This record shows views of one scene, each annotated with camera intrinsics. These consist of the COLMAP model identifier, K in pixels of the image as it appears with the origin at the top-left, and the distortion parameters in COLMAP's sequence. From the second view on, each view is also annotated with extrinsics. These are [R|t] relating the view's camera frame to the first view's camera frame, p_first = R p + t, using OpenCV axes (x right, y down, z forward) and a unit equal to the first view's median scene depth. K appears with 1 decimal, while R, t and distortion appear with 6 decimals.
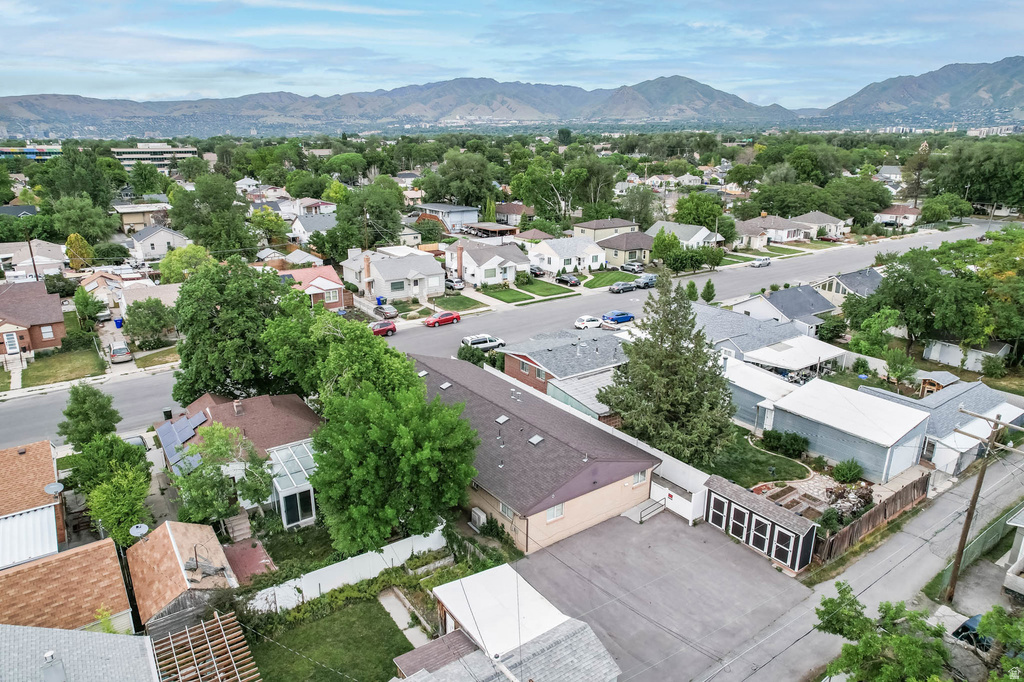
lens RADIAL K [[656.7, 0, 512.0], [0, 656.7, 341.0], [0, 0, 1]] dist [-0.071874, 0.064205]
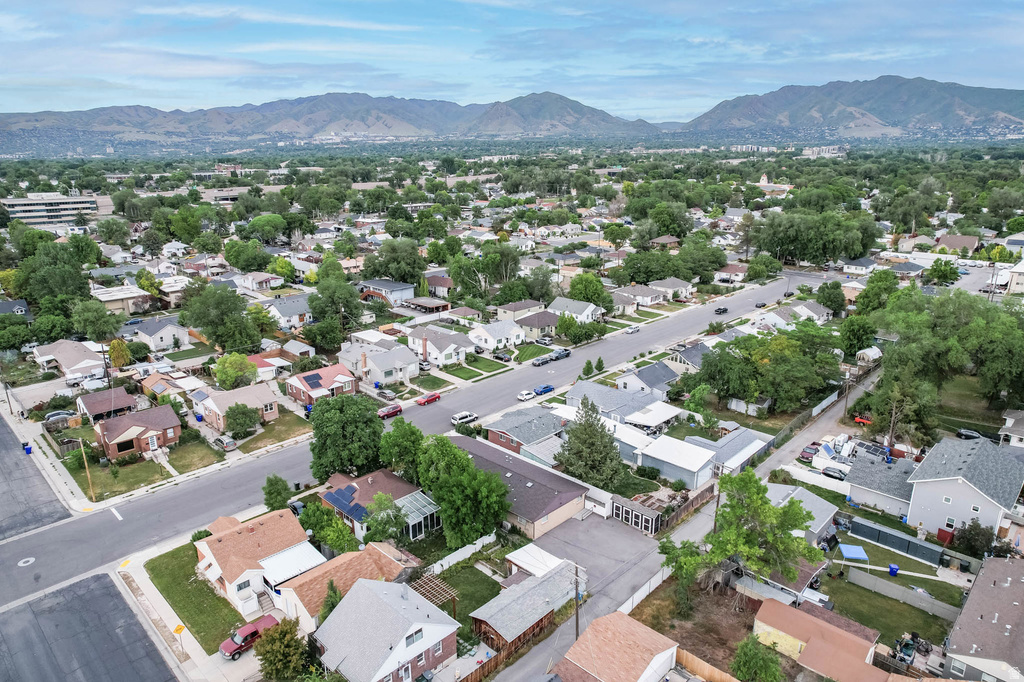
lens RADIAL K [[656.7, 0, 512.0], [0, 656.7, 341.0], [0, 0, 1]] dist [-0.071874, 0.064205]
pose [[0.983623, -0.053267, 0.172190, -0.150083], [0.056397, 0.998319, -0.013334, -0.118656], [-0.171190, 0.022827, 0.984973, -0.439615]]
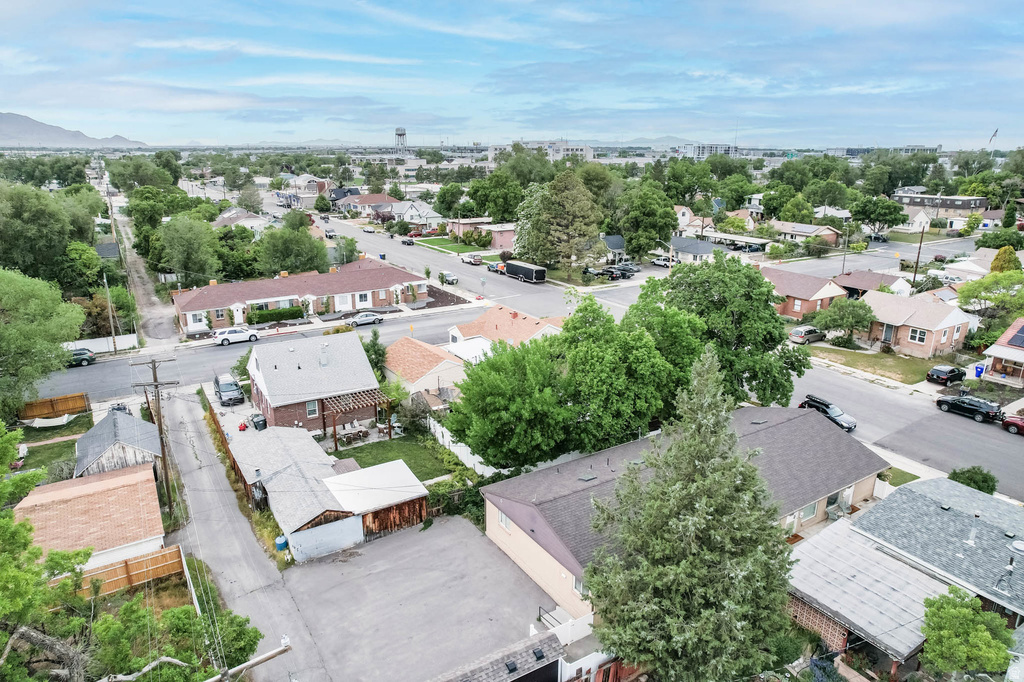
lens RADIAL K [[656.7, 0, 512.0], [0, 656.7, 341.0], [0, 0, 1]] dist [-0.071874, 0.064205]
pose [[-0.061780, 0.283225, -0.957062, 0.366405], [-0.300045, 0.909269, 0.288450, -0.106712], [0.951923, 0.304982, 0.028805, 0.356282]]
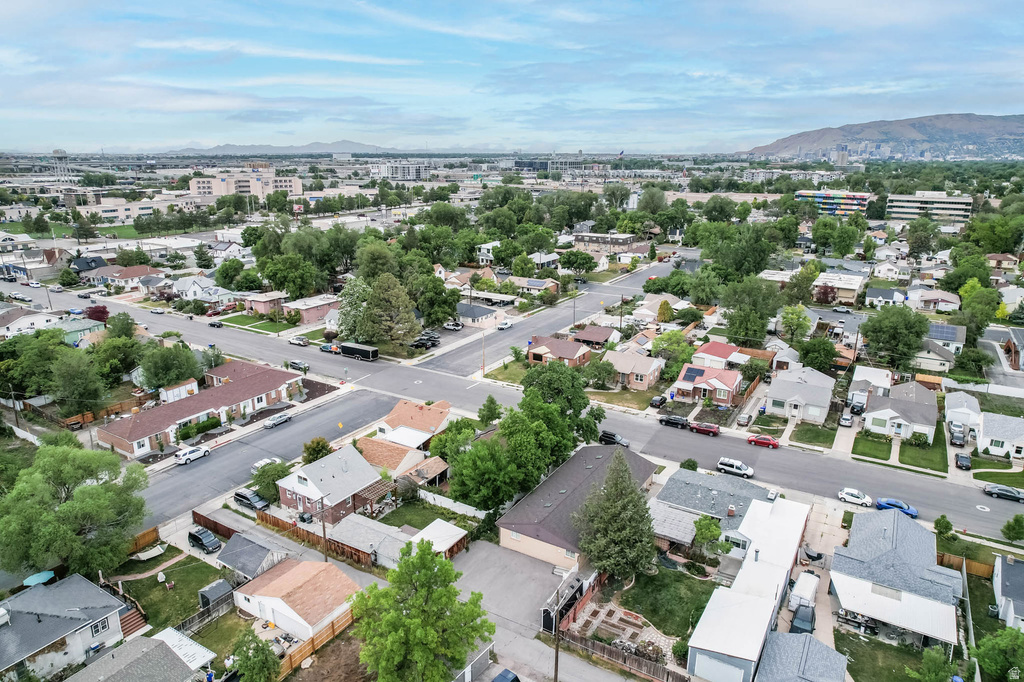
lens RADIAL K [[656.7, 0, 512.0], [0, 656.7, 341.0], [0, 0, 1]] dist [-0.071874, 0.064205]
pose [[0.396692, 0.257487, -0.881099, 0.661053], [-0.277664, 0.948547, 0.152187, -0.239261], [0.874950, 0.184278, 0.447776, -0.006098]]
